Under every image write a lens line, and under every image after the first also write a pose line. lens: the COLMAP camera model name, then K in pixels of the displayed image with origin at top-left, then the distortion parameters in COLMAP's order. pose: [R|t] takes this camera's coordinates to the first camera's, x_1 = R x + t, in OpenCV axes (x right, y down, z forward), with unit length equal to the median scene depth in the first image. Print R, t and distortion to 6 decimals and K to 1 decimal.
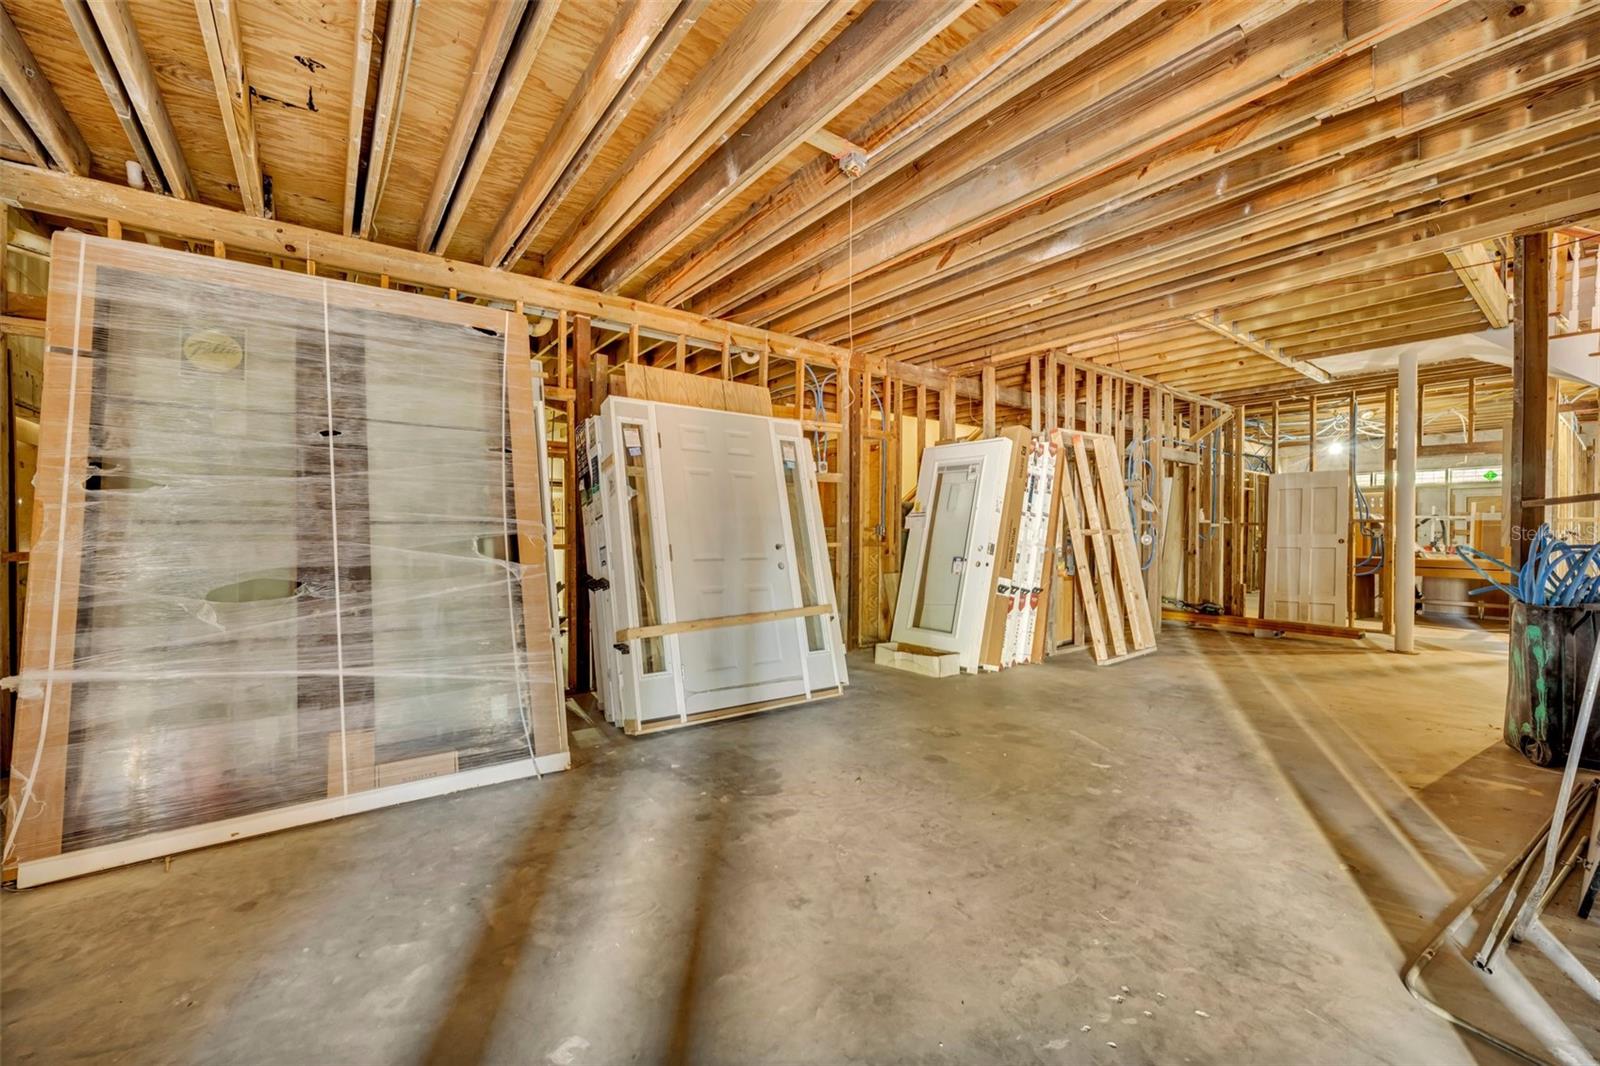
lens RADIAL K [[658.3, 0, 817.0], [0, 658.3, 537.1], [0, 0, 1]] dist [-0.001278, -0.000025]
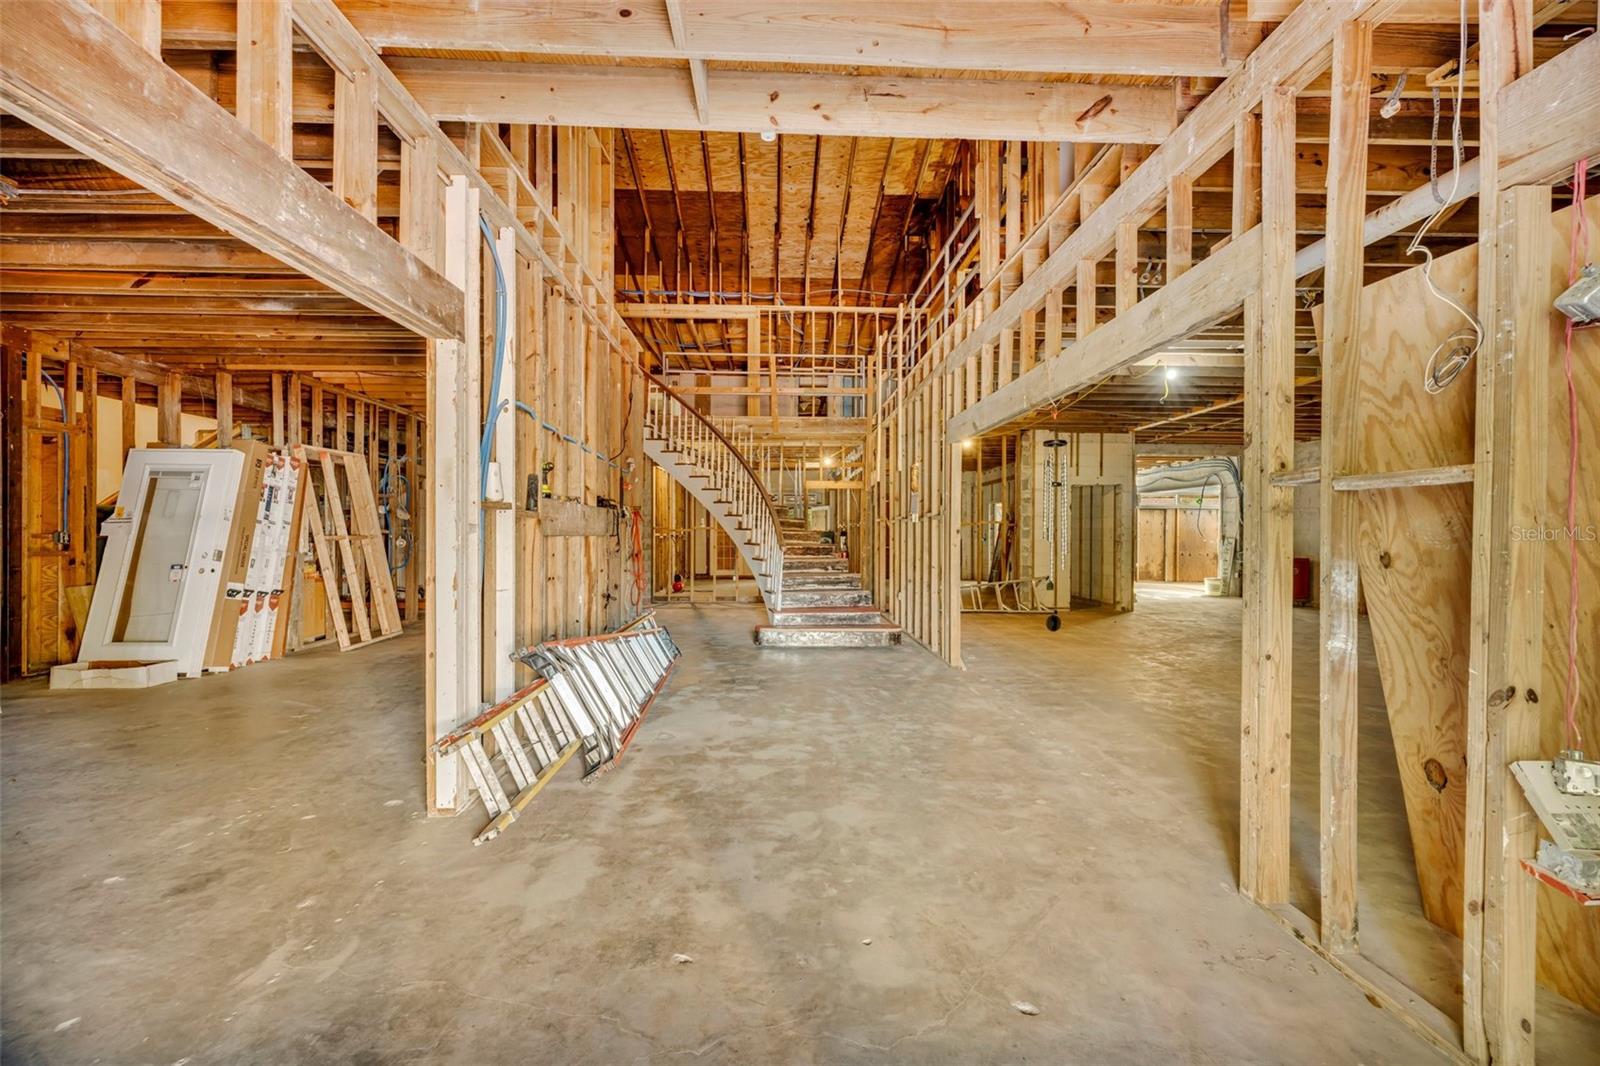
lens RADIAL K [[633.4, 0, 790.8], [0, 633.4, 536.1], [0, 0, 1]] dist [-0.000613, -0.000029]
pose [[0.591889, -0.006916, 0.805990, -0.007144], [0.007608, 0.999967, 0.002993, -0.009050], [-0.805983, 0.004361, 0.591922, -0.334514]]
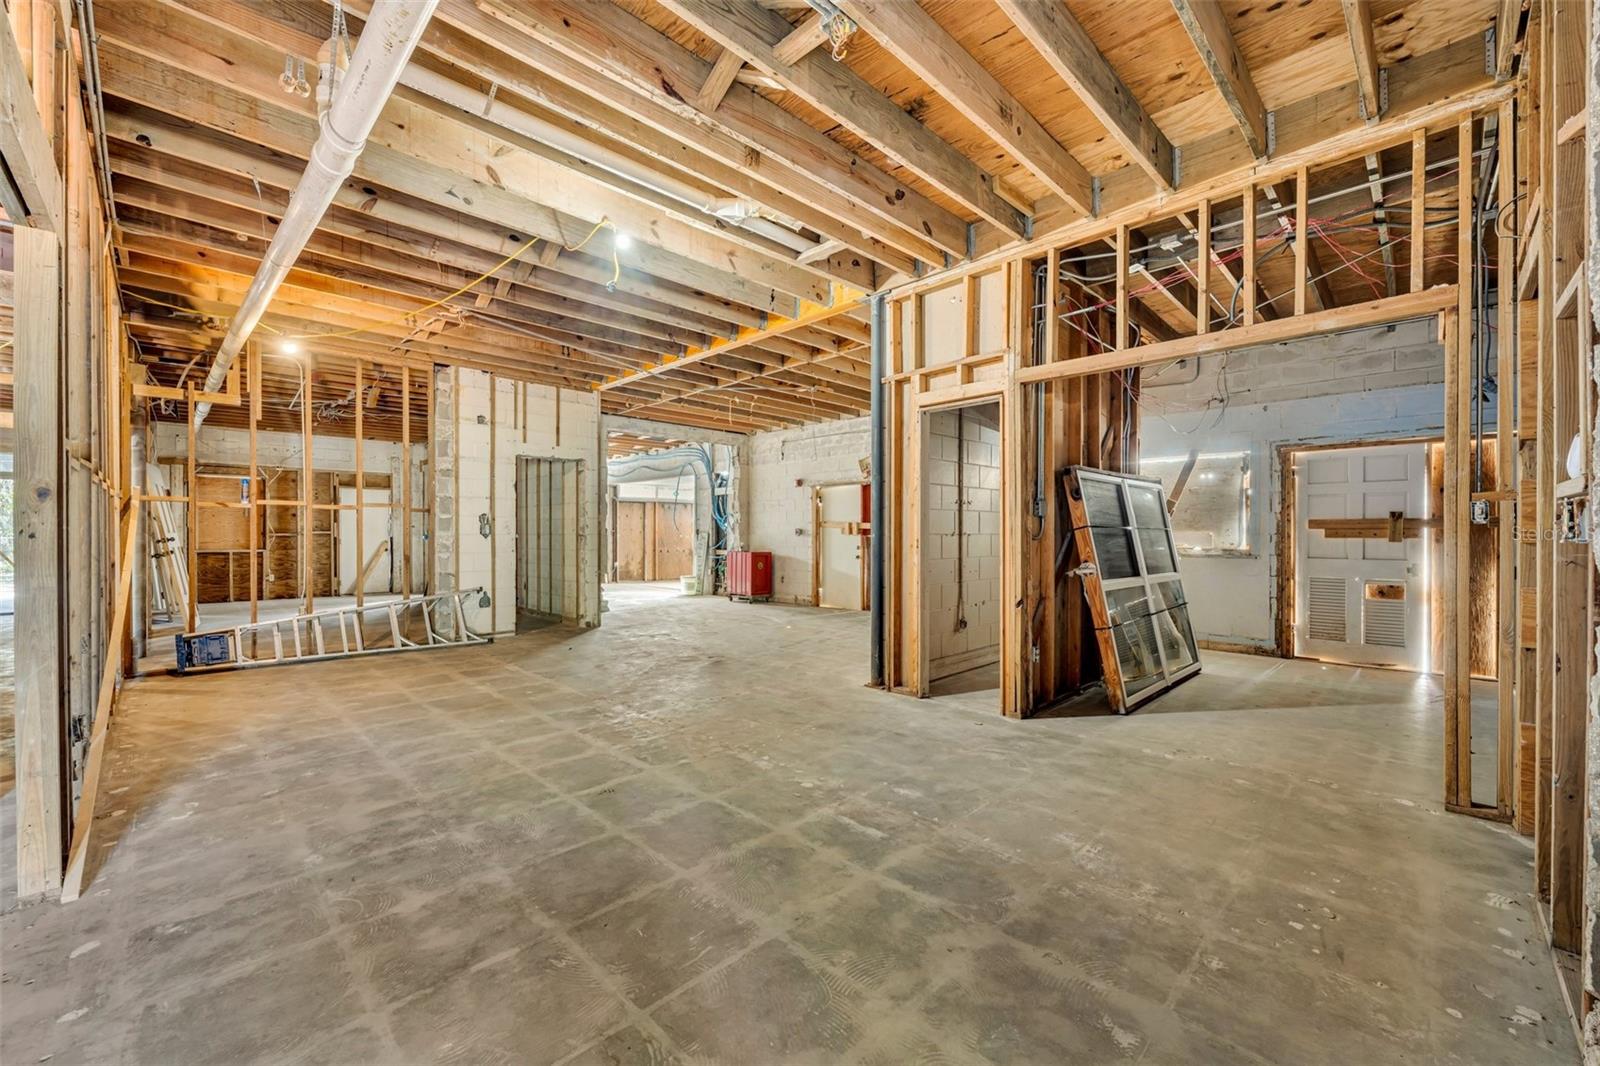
lens RADIAL K [[633.4, 0, 790.8], [0, 633.4, 536.1], [0, 0, 1]] dist [-0.000613, -0.000029]
pose [[-0.113500, -0.007594, 0.993509, 0.546177], [0.010029, 0.999911, 0.008788, 0.011012], [-0.993487, 0.010962, -0.113413, -0.312593]]
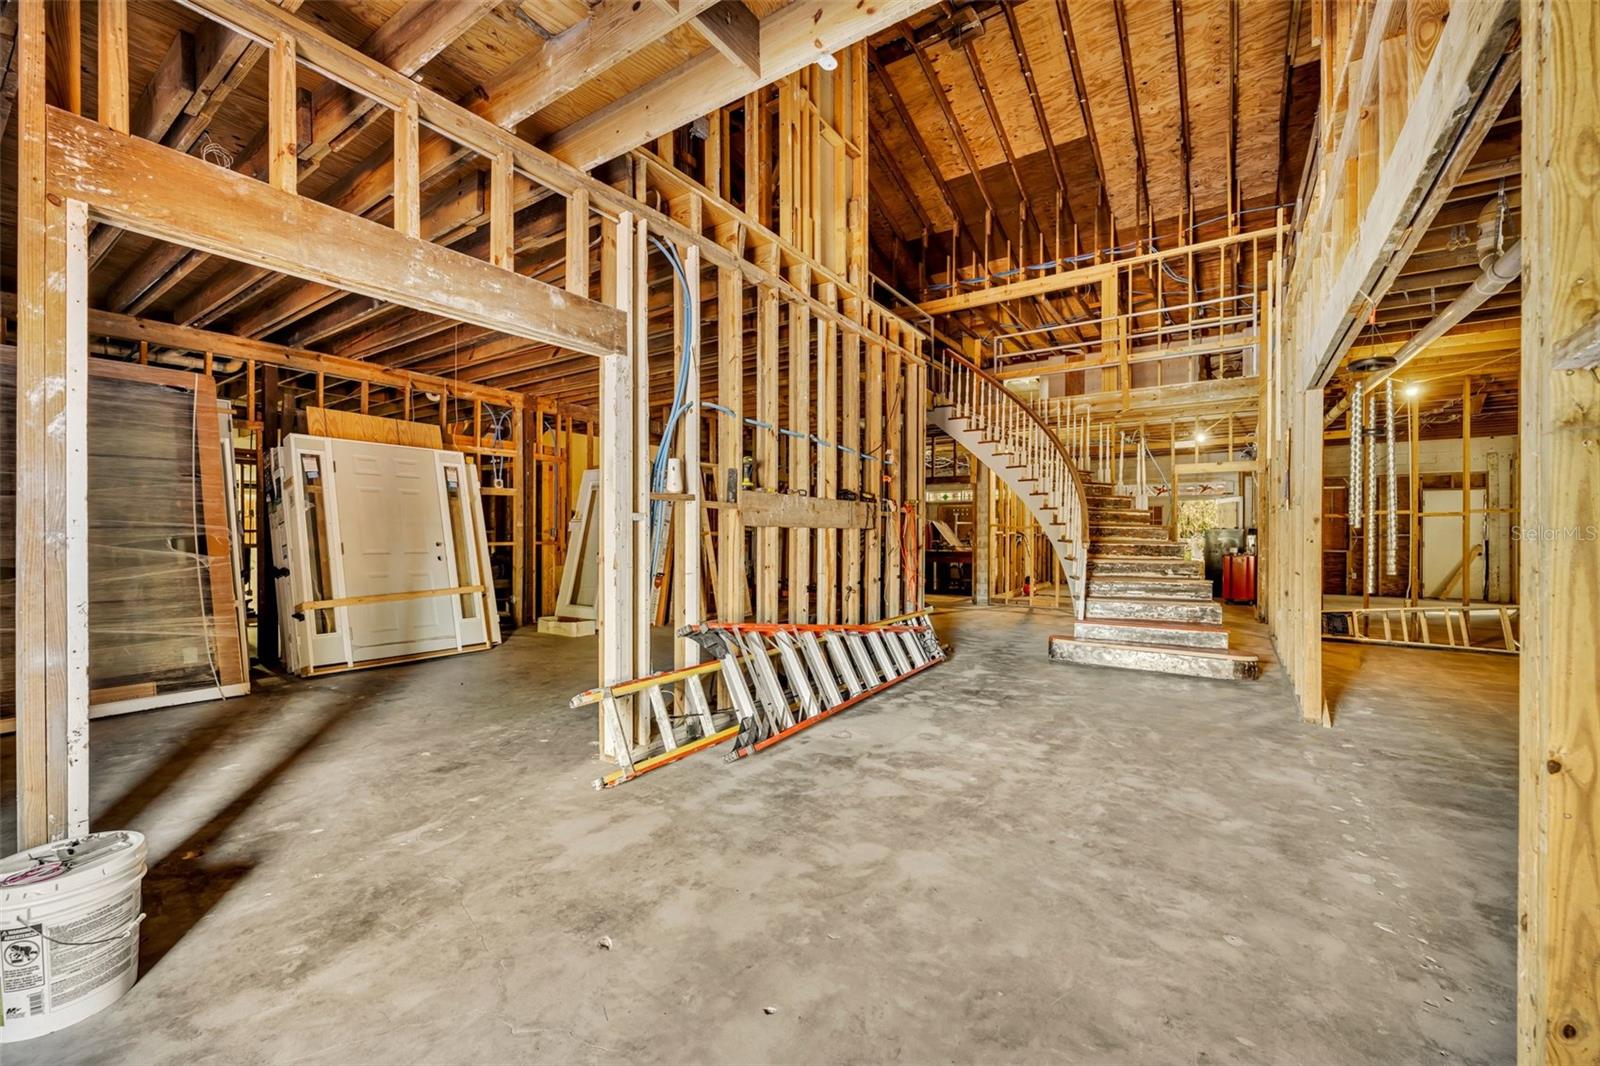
lens RADIAL K [[637.4, 0, 792.4], [0, 637.4, 536.6], [0, 0, 1]] dist [-0.001222, -0.000019]
pose [[0.952326, -0.003038, 0.305068, 0.203733], [0.004167, 0.999987, -0.003050, 0.004767], [-0.305054, 0.004176, 0.952326, -0.427281]]
